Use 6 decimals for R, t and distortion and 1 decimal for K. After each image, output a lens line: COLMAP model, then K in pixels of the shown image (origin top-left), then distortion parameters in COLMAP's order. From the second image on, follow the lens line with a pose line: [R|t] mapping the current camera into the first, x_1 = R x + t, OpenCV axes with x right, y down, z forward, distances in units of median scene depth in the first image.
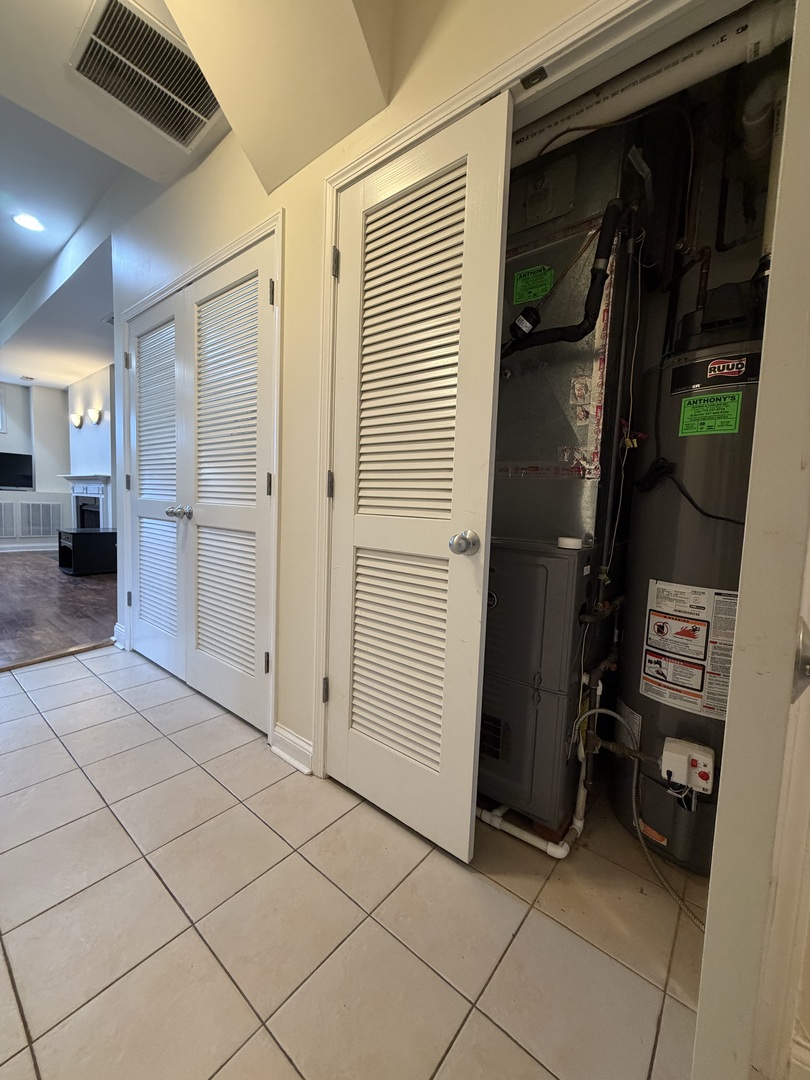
lens RADIAL K [[429.1, 0, 402.4], [0, 429.1, 537.4], [0, 0, 1]] dist [-0.001109, 0.000526]
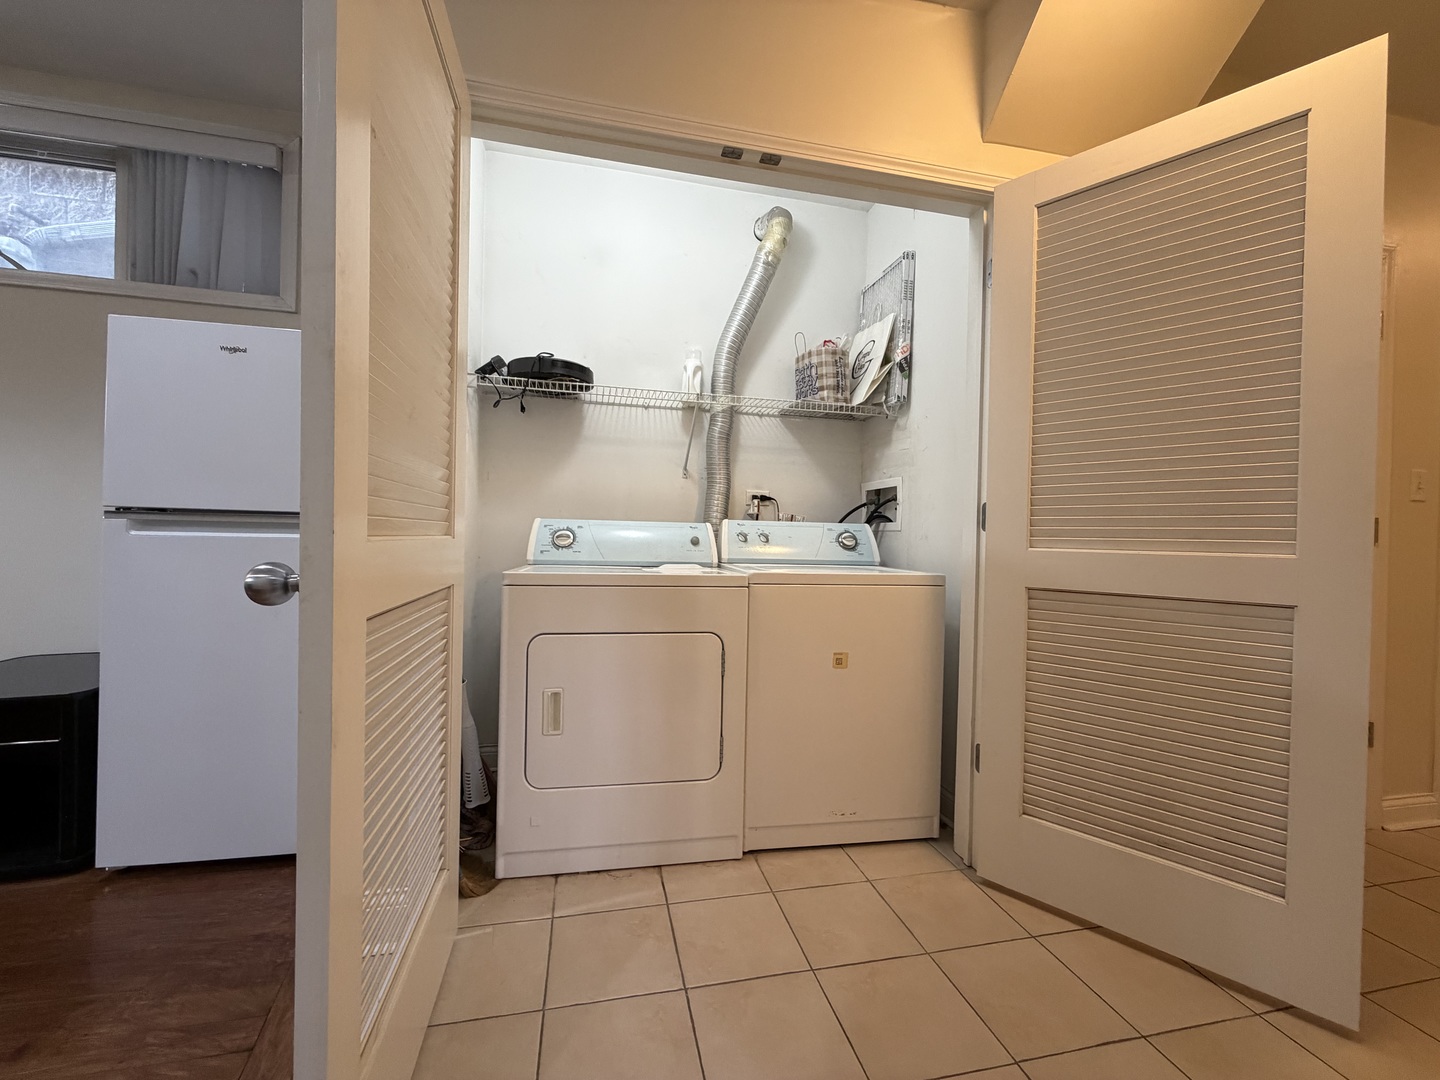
lens RADIAL K [[572.2, 0, 715.1], [0, 572.2, 542.2], [0, 0, 1]] dist [-0.001109, 0.000526]
pose [[0.616596, -0.029768, 0.786717, -0.405825], [0.071939, 0.997235, -0.018648, -0.026202], [-0.783986, 0.068094, 0.617033, 0.222468]]
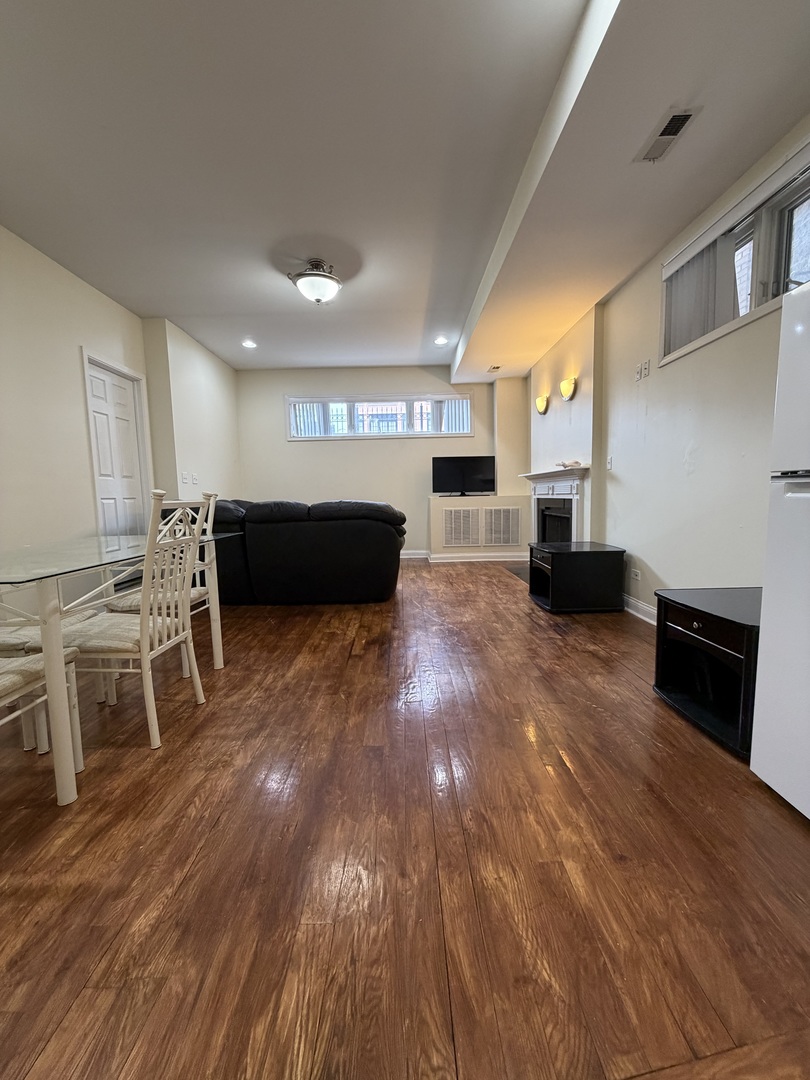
lens RADIAL K [[429.1, 0, 406.1], [0, 429.1, 538.3], [0, 0, 1]] dist [-0.001109, 0.000526]
pose [[0.640137, 0.022373, -0.767935, -0.322023], [-0.014016, 0.999750, 0.017442, -0.034149], [0.768133, -0.000402, 0.640290, 0.310891]]
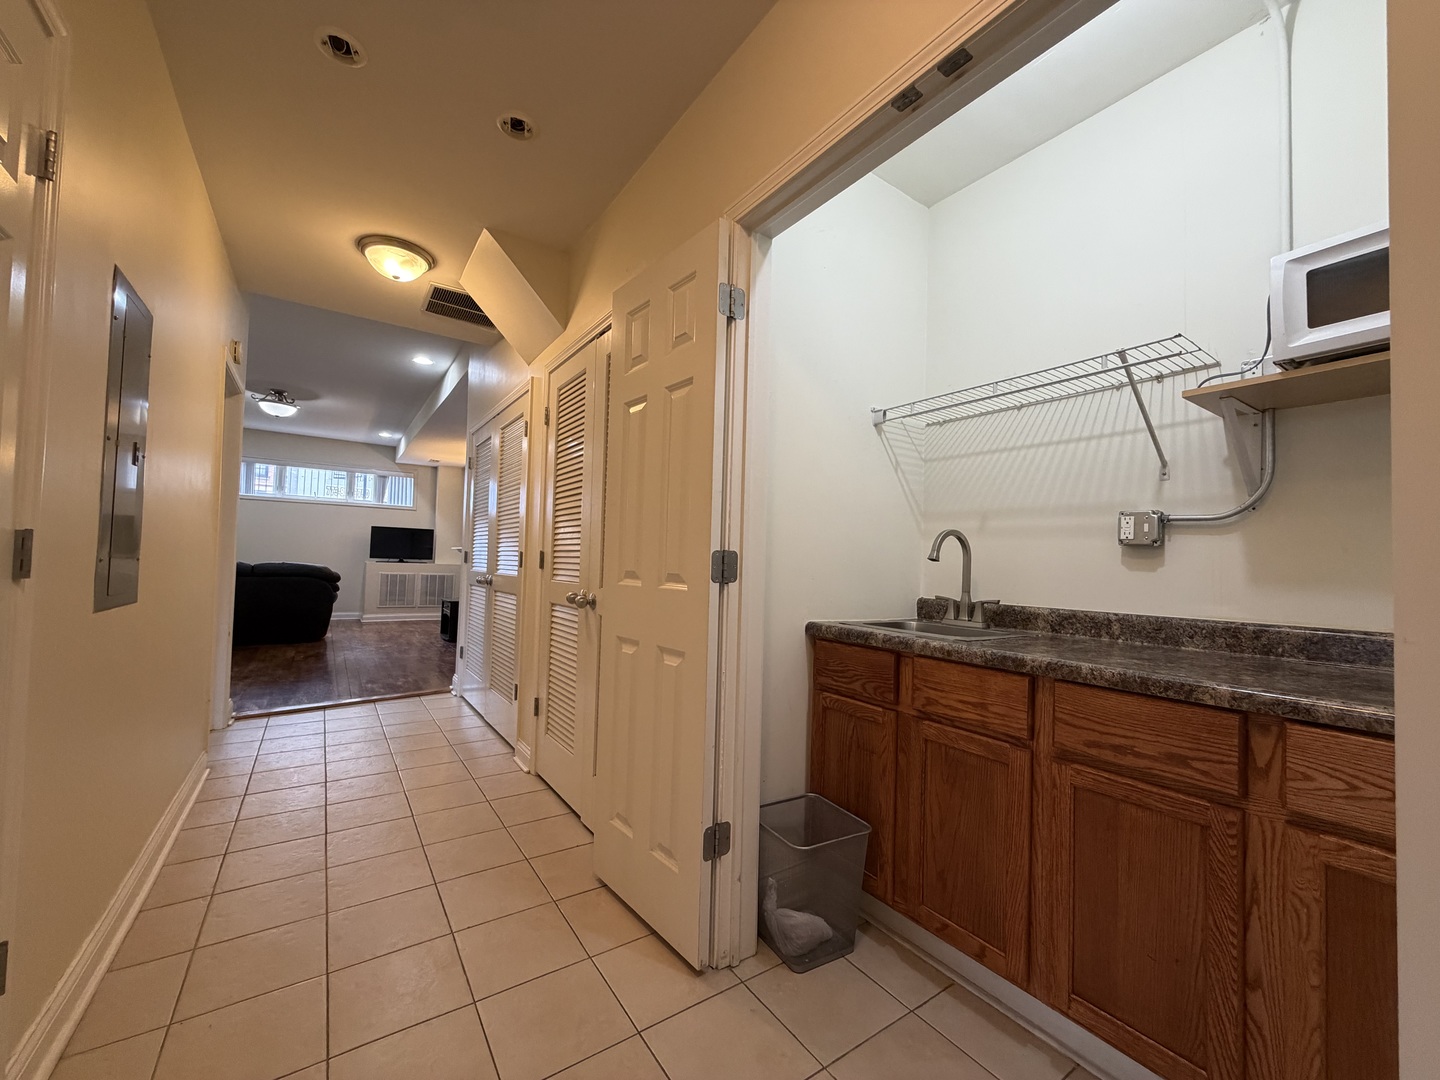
lens RADIAL K [[572.2, 0, 717.8], [0, 572.2, 541.9], [0, 0, 1]] dist [-0.001109, 0.000526]
pose [[0.960071, -0.023736, -0.278746, 0.243539], [-0.012677, 0.991679, -0.128107, 0.014540], [0.279468, 0.126525, 0.951782, -0.178045]]
